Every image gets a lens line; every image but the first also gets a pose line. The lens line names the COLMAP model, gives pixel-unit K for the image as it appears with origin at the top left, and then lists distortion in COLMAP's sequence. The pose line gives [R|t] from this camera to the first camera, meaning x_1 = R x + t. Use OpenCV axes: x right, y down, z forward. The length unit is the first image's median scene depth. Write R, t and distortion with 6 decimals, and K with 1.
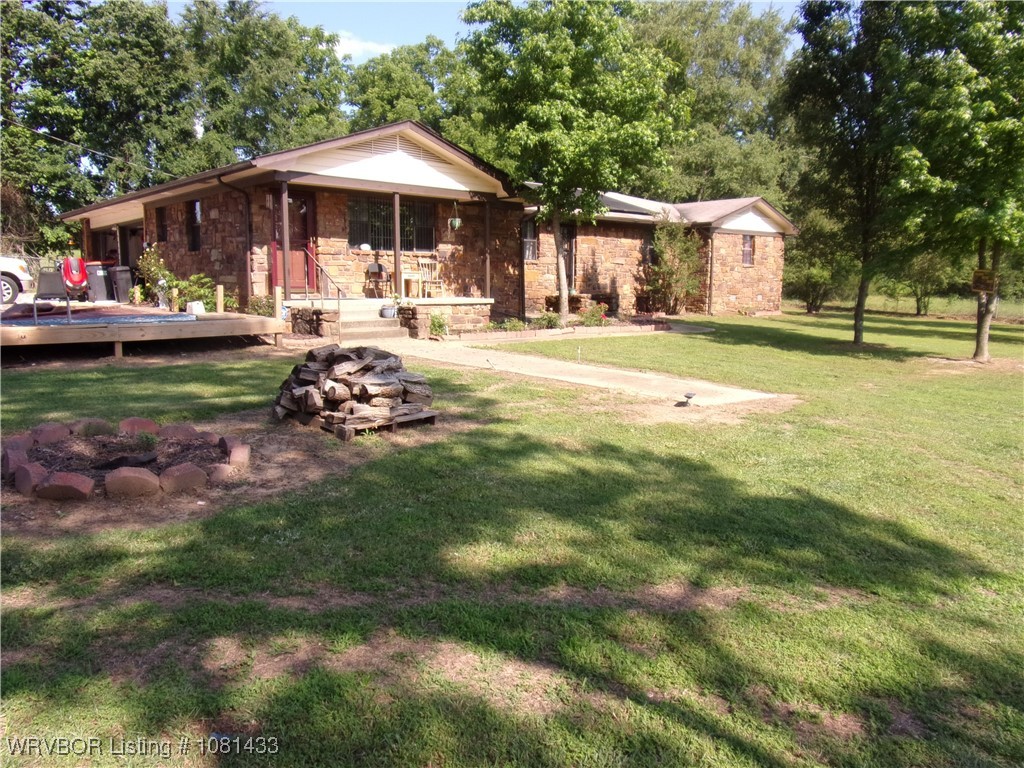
lens RADIAL K [[759.0, 0, 511.5], [0, 759.0, 391.2], [0, 0, 1]] dist [-0.026850, 0.012285]
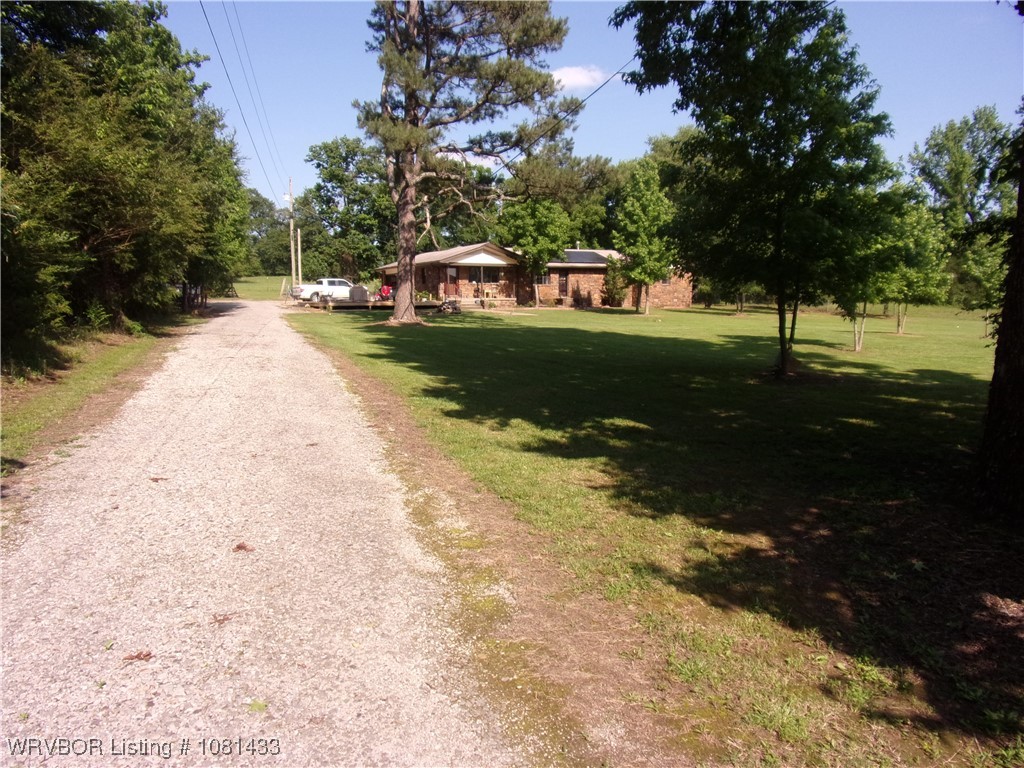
lens RADIAL K [[759.0, 0, 510.2], [0, 759.0, 382.8], [0, 0, 1]] dist [-0.026850, 0.012285]
pose [[0.960946, 0.016422, -0.276249, 0.802964], [-0.027625, 0.998944, -0.036713, 0.330815], [0.275354, 0.042910, 0.960385, -1.919876]]
